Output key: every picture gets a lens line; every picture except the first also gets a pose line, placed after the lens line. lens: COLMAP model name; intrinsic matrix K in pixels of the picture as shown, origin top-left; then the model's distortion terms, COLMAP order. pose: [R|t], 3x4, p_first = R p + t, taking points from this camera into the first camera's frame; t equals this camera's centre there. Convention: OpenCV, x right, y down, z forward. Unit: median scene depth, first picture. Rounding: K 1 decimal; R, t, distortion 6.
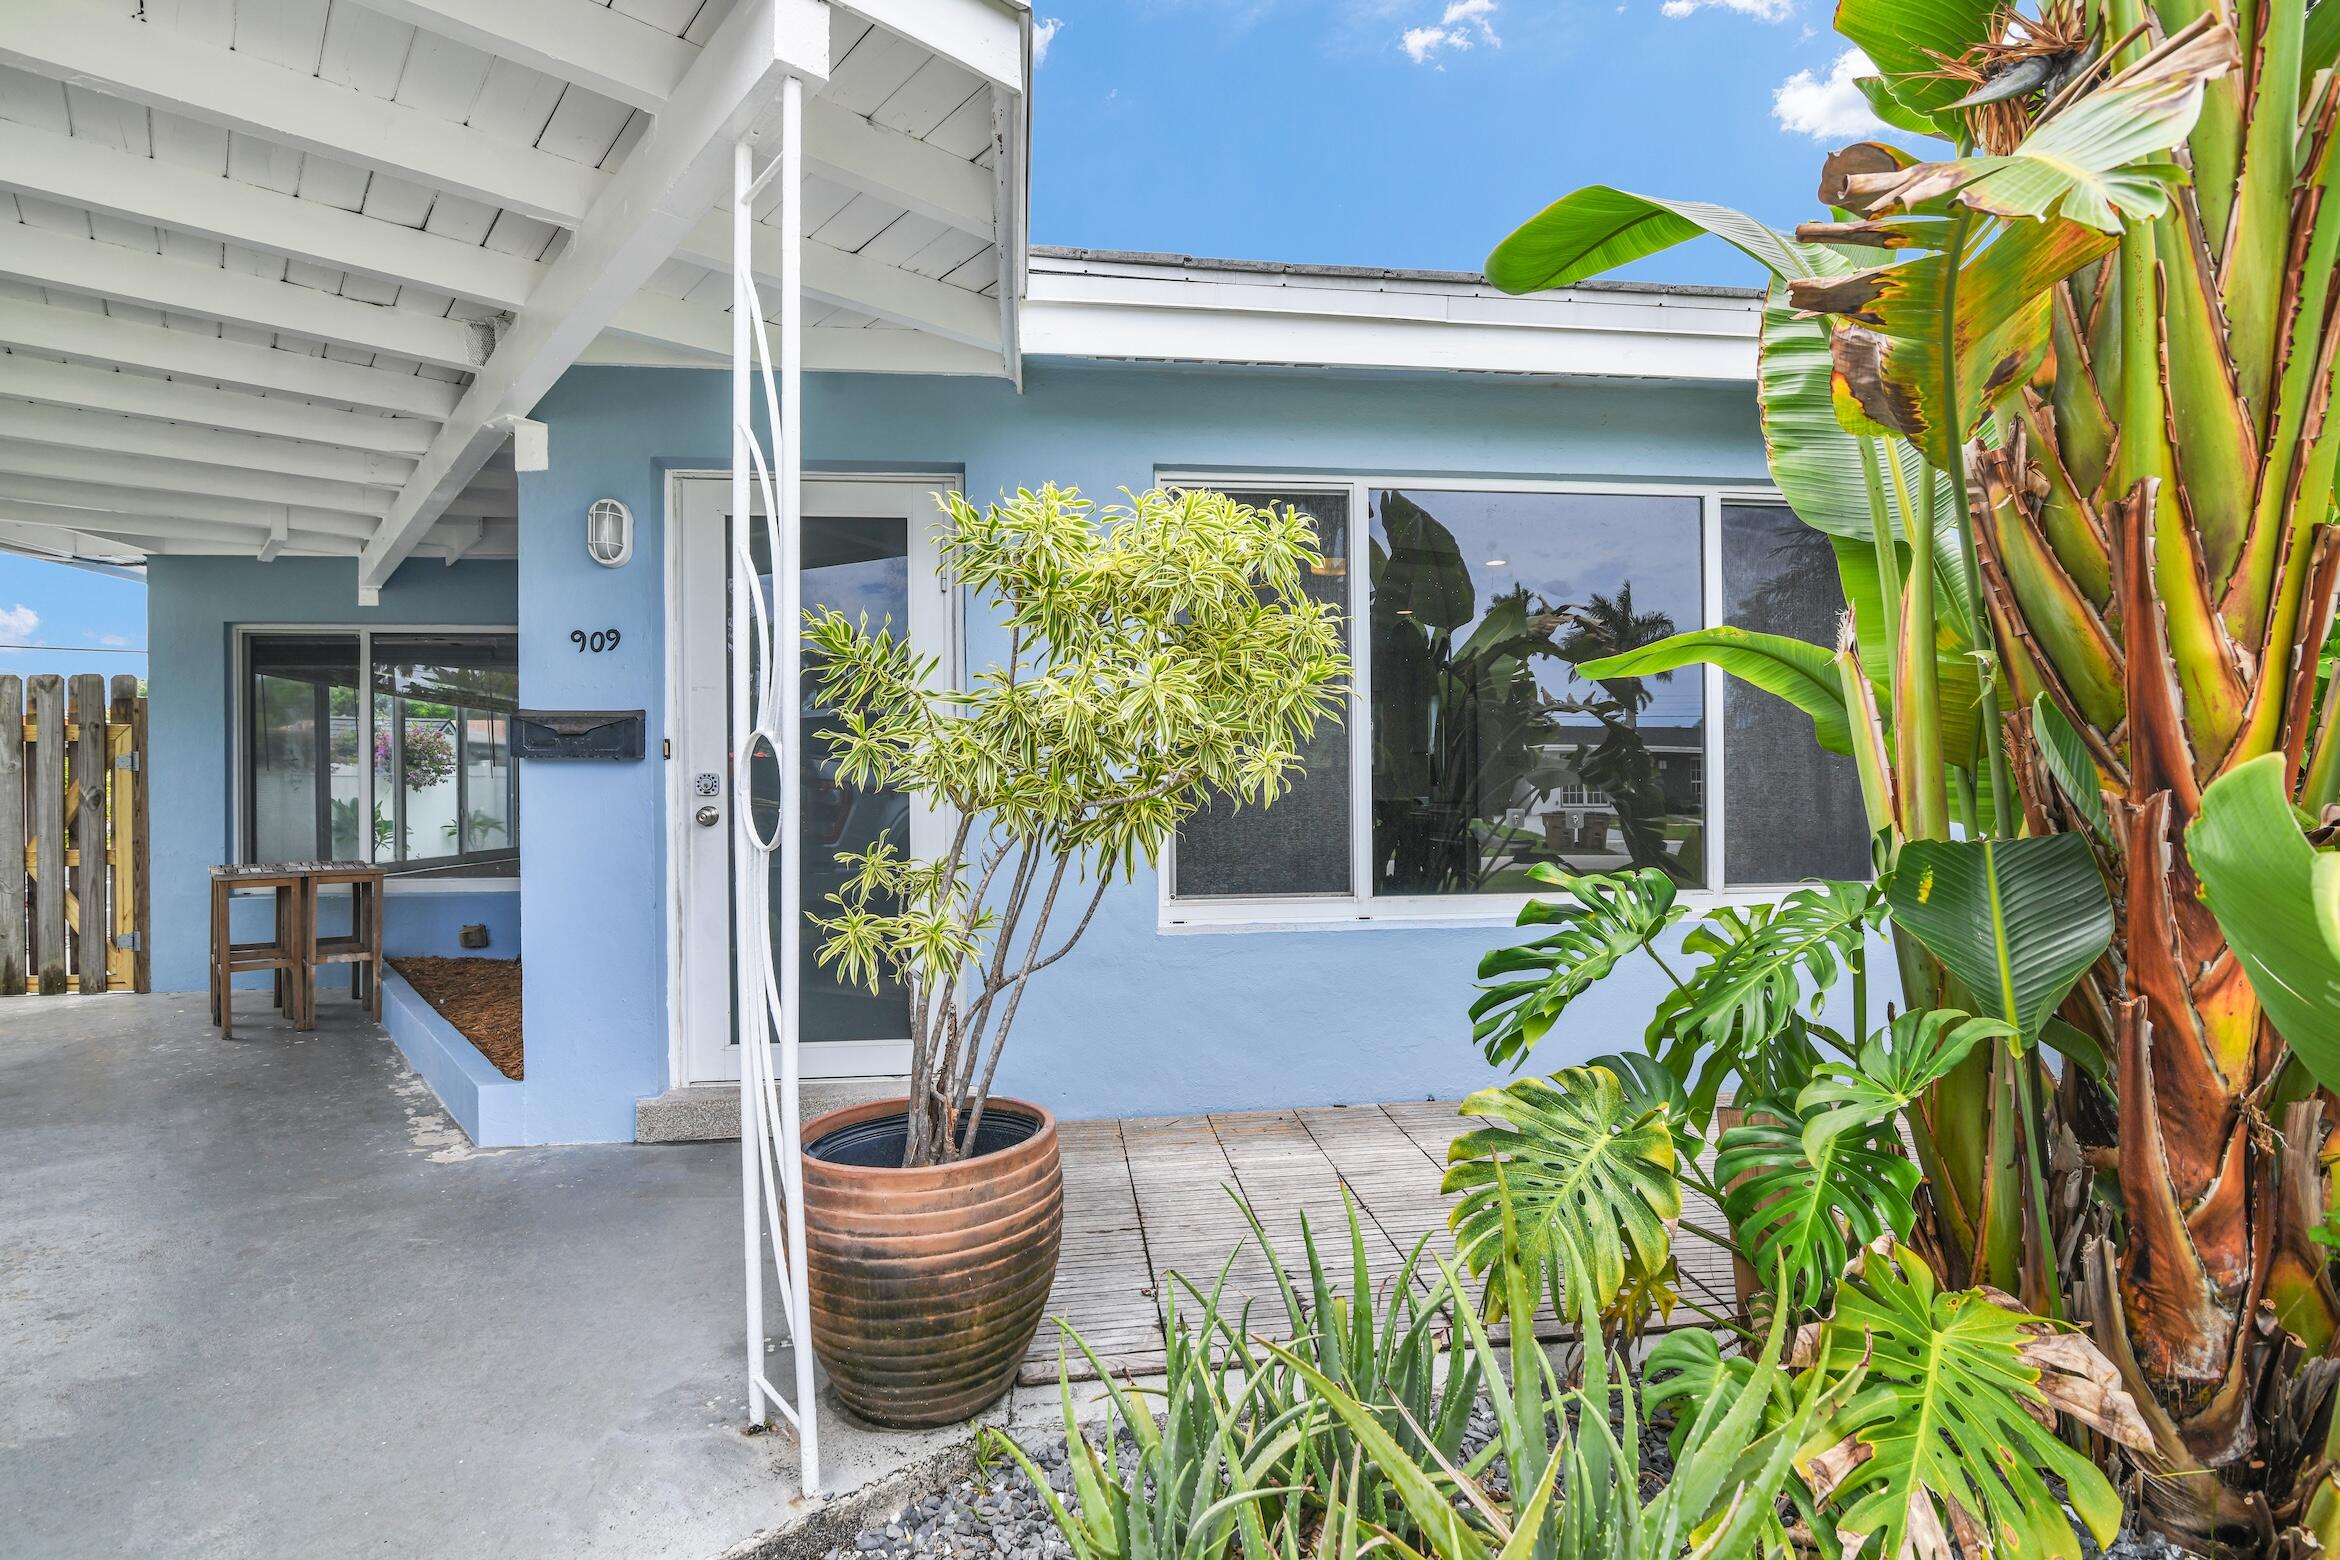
lens RADIAL K [[1103.4, 0, 1121.5], [0, 1103.4, 794.0], [0, 0, 1]] dist [-0.016498, 0.001107]
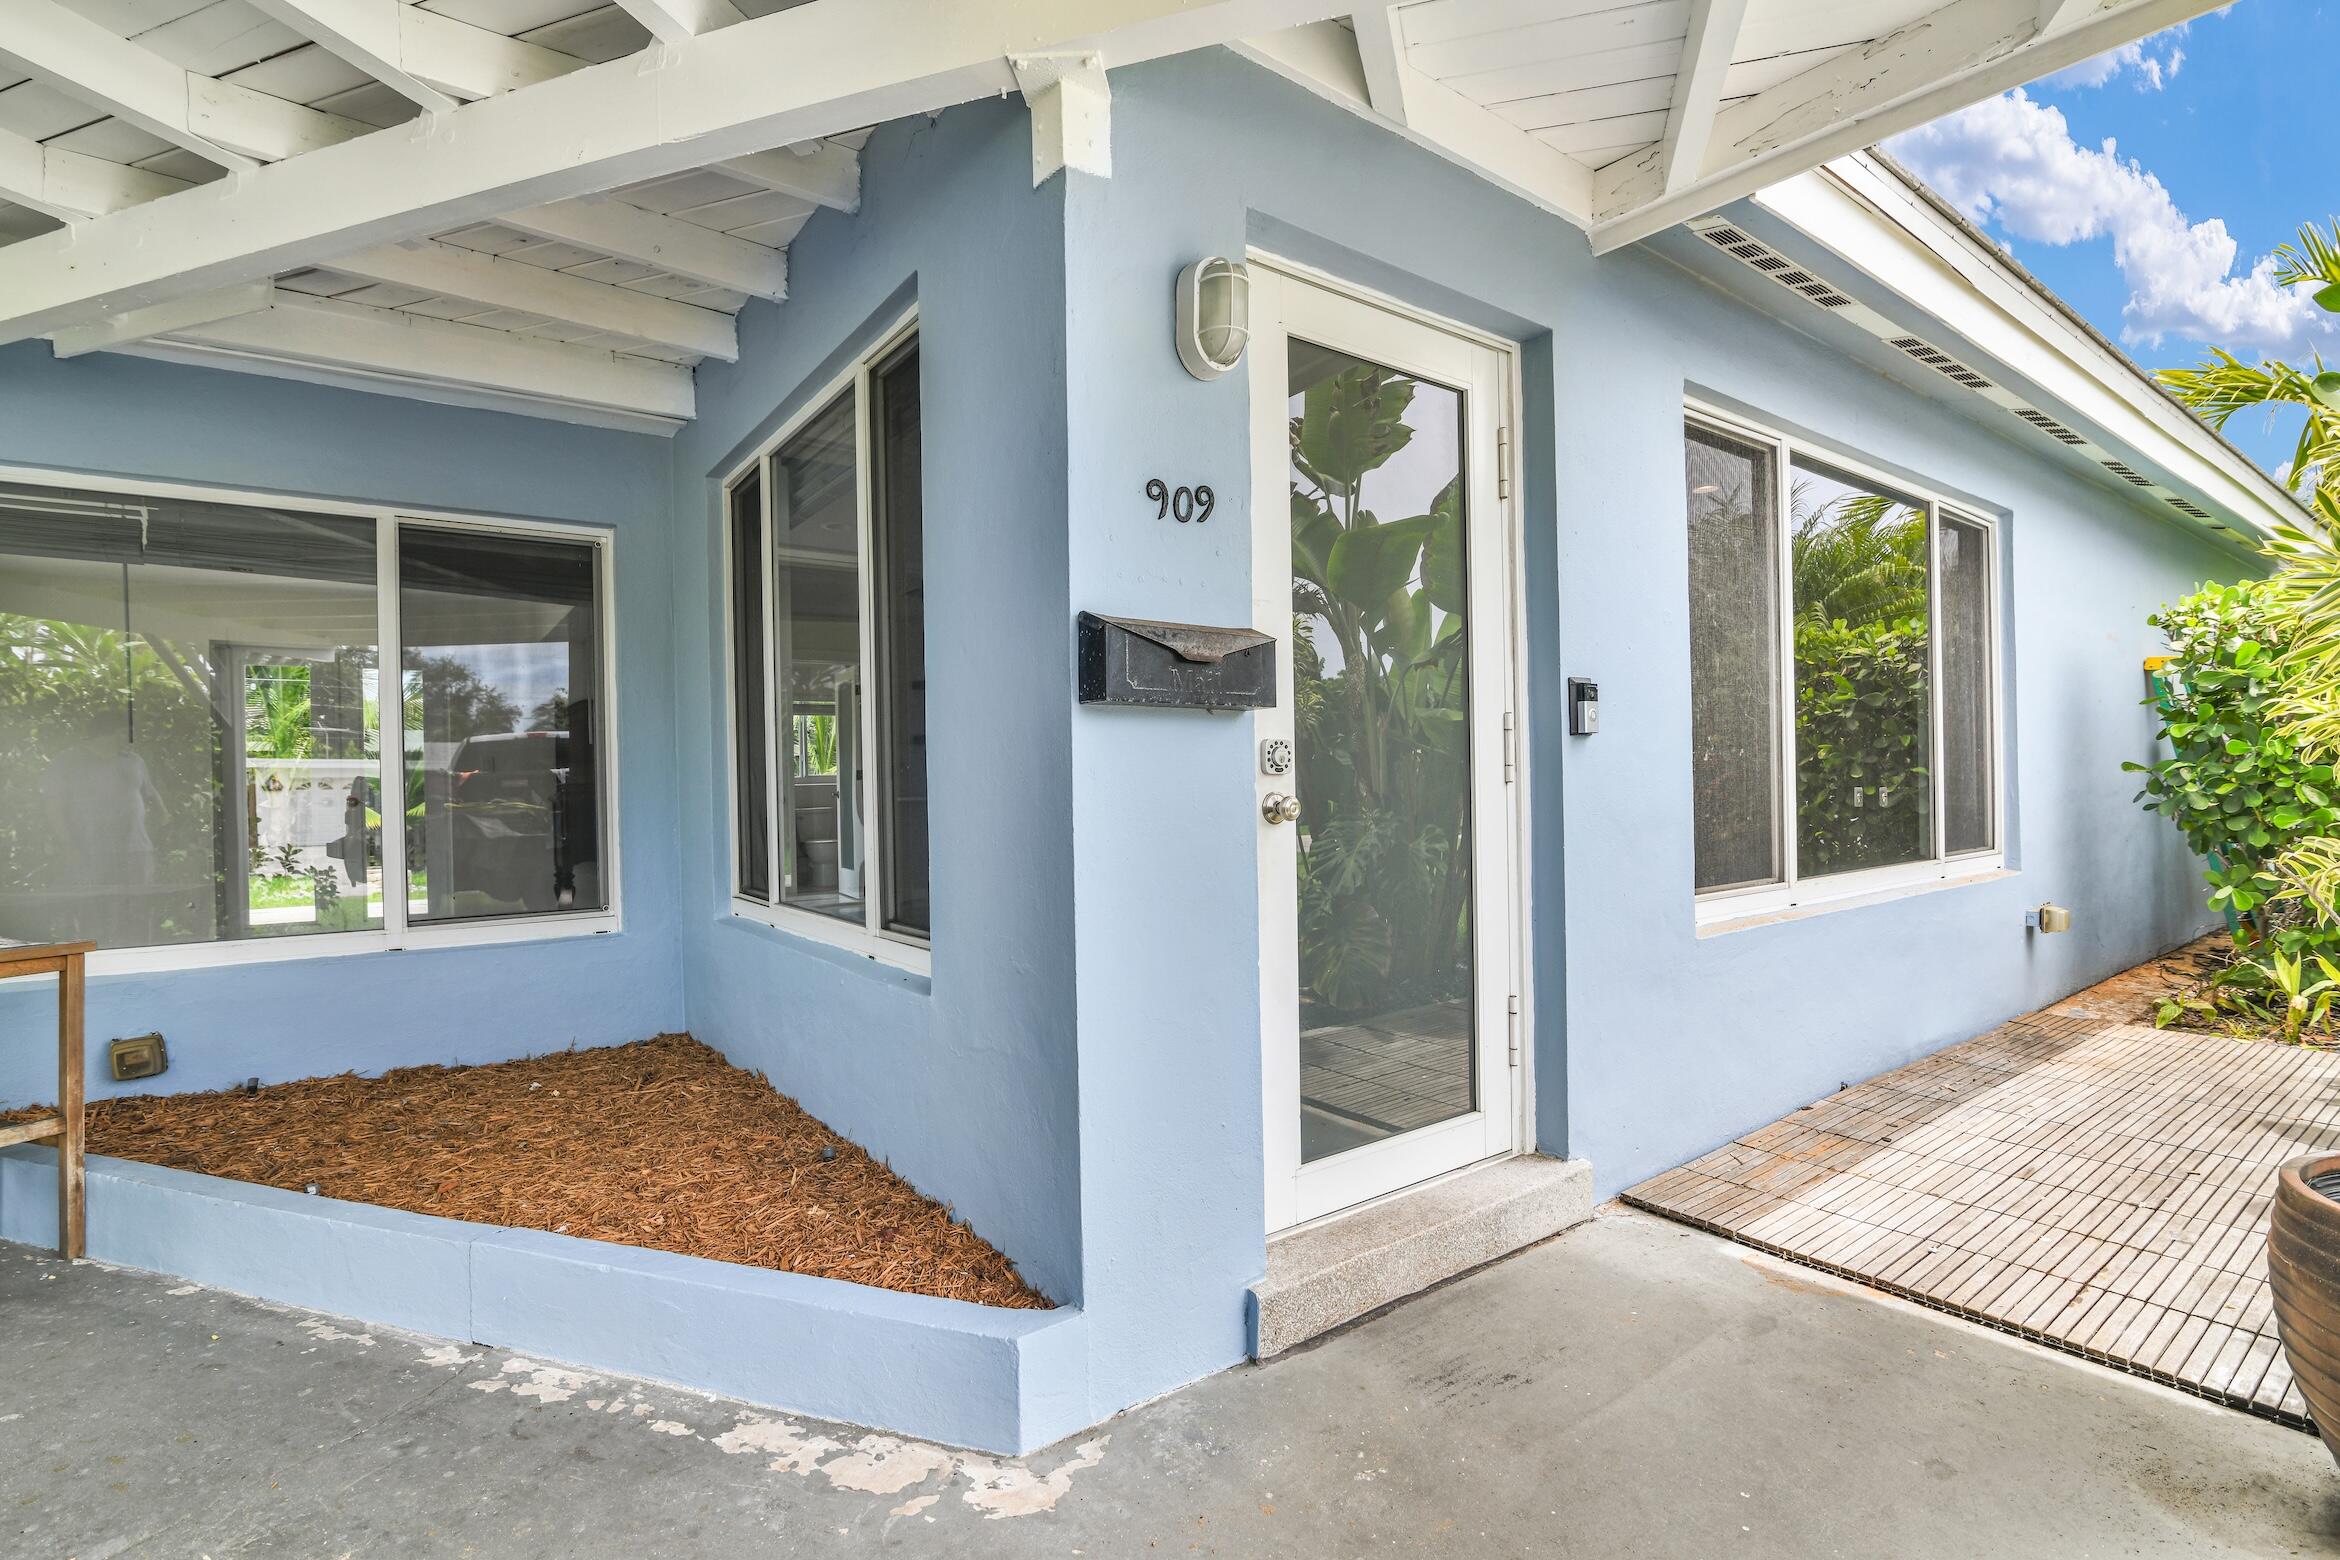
lens RADIAL K [[1103.4, 0, 1121.5], [0, 1103.4, 794.0], [0, 0, 1]] dist [-0.016498, 0.001107]
pose [[0.857607, -0.012004, 0.514166, -0.472154], [0.012469, 0.999919, 0.002548, 0.005843], [-0.514155, 0.004225, 0.857687, 0.310779]]
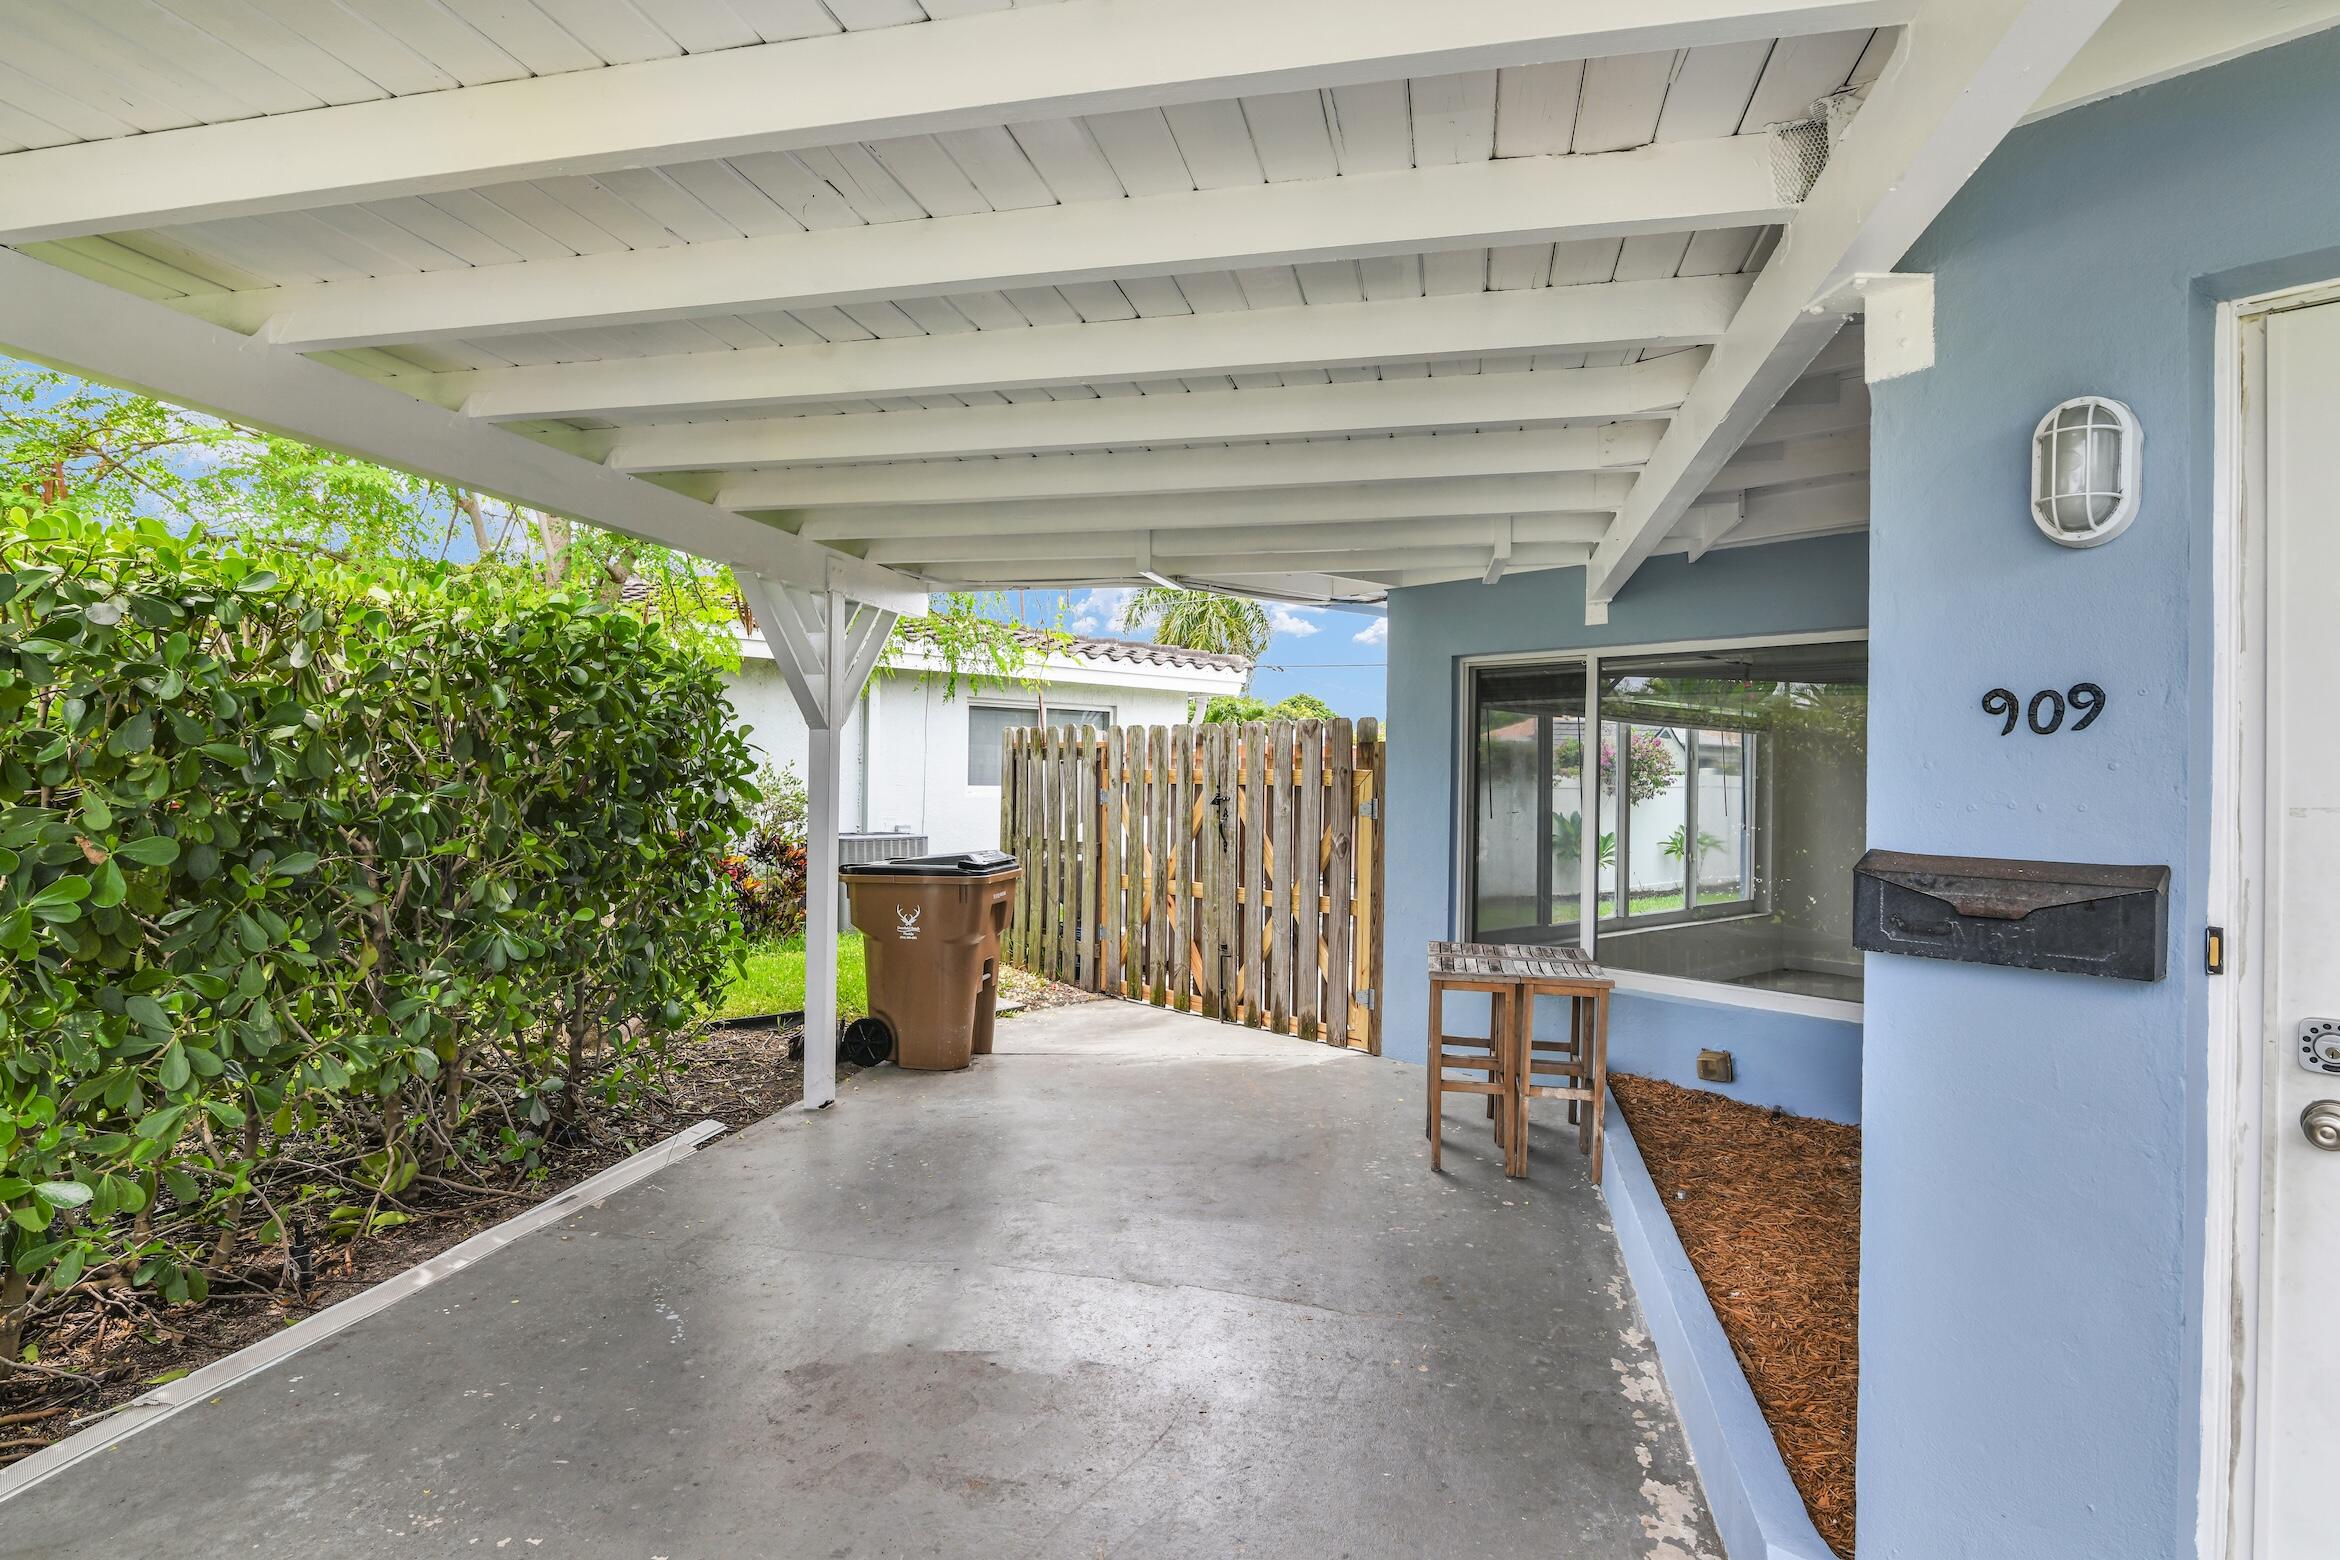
lens RADIAL K [[1216.3, 0, 1174.5], [0, 1216.3, 771.7], [0, 0, 1]] dist [-0.018055, -0.000356]
pose [[0.598600, 0.012393, -0.800953, -0.171299], [-0.019263, 0.999814, 0.001074, -0.063048], [0.800817, 0.014786, 0.598727, 0.238349]]
